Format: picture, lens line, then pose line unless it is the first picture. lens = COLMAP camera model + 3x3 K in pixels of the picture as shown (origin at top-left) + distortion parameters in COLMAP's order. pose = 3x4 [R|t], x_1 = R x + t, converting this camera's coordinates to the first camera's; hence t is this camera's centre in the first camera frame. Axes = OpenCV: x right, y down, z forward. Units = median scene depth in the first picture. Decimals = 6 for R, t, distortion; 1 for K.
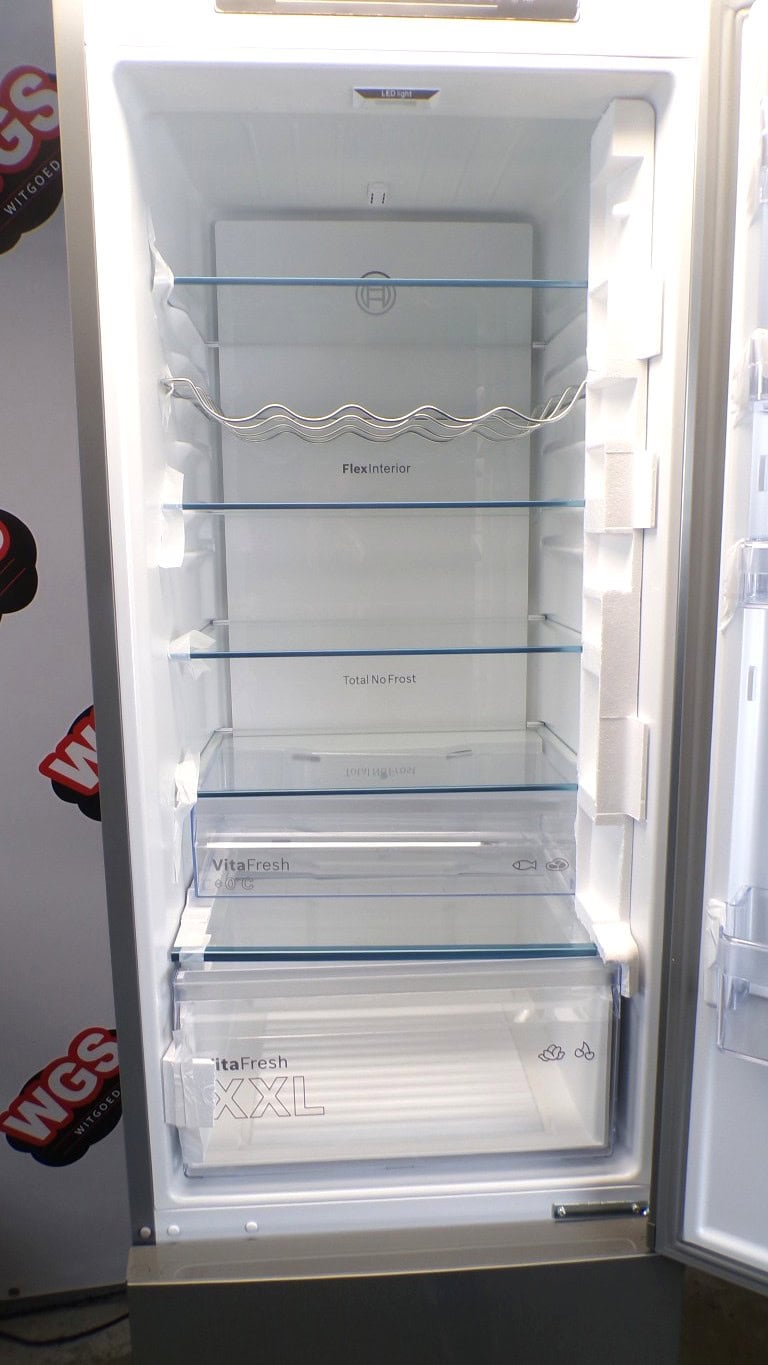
lens RADIAL K [[962.7, 0, 384.0], [0, 962.7, 682.5], [0, 0, 1]] dist [-0.024282, -0.002796]
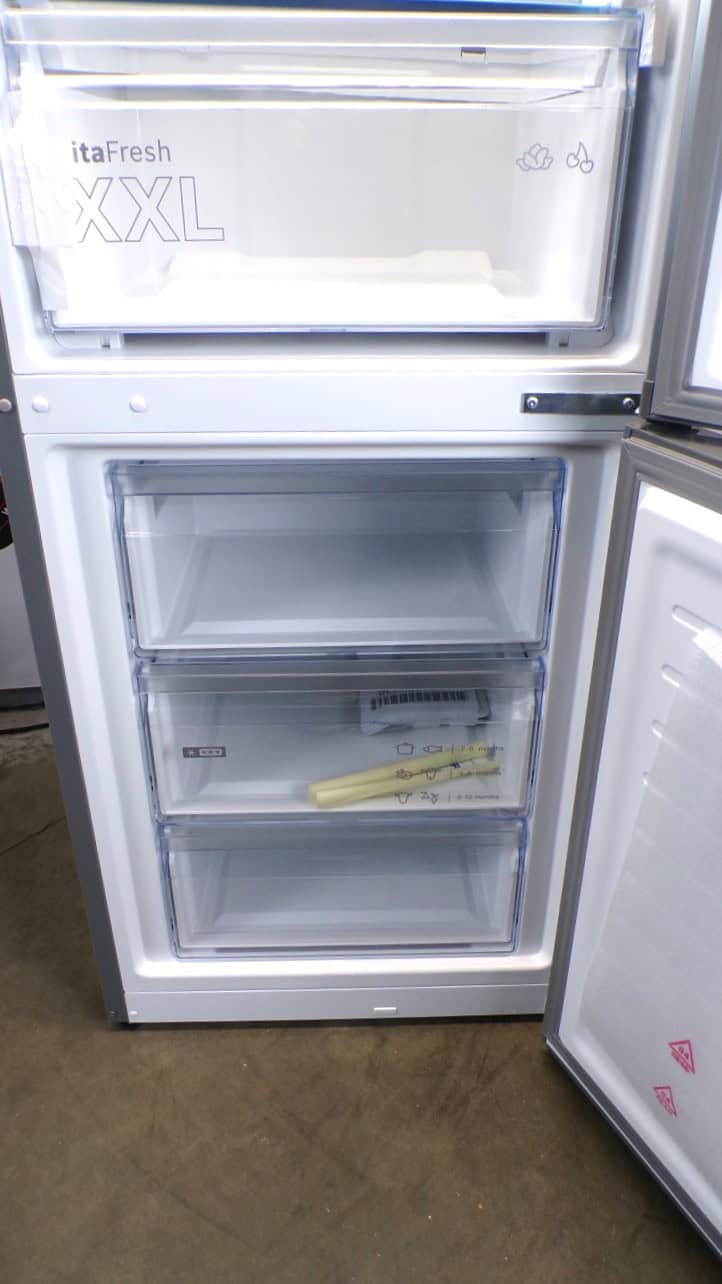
lens RADIAL K [[952.7, 0, 361.0], [0, 952.7, 642.0], [0, 0, 1]] dist [-0.011615, -0.004413]
pose [[0.999413, 0.027358, -0.020637, 0.069566], [-0.019130, 0.945041, 0.326392, 0.510885], [0.028433, -0.325806, 0.945009, 0.200510]]
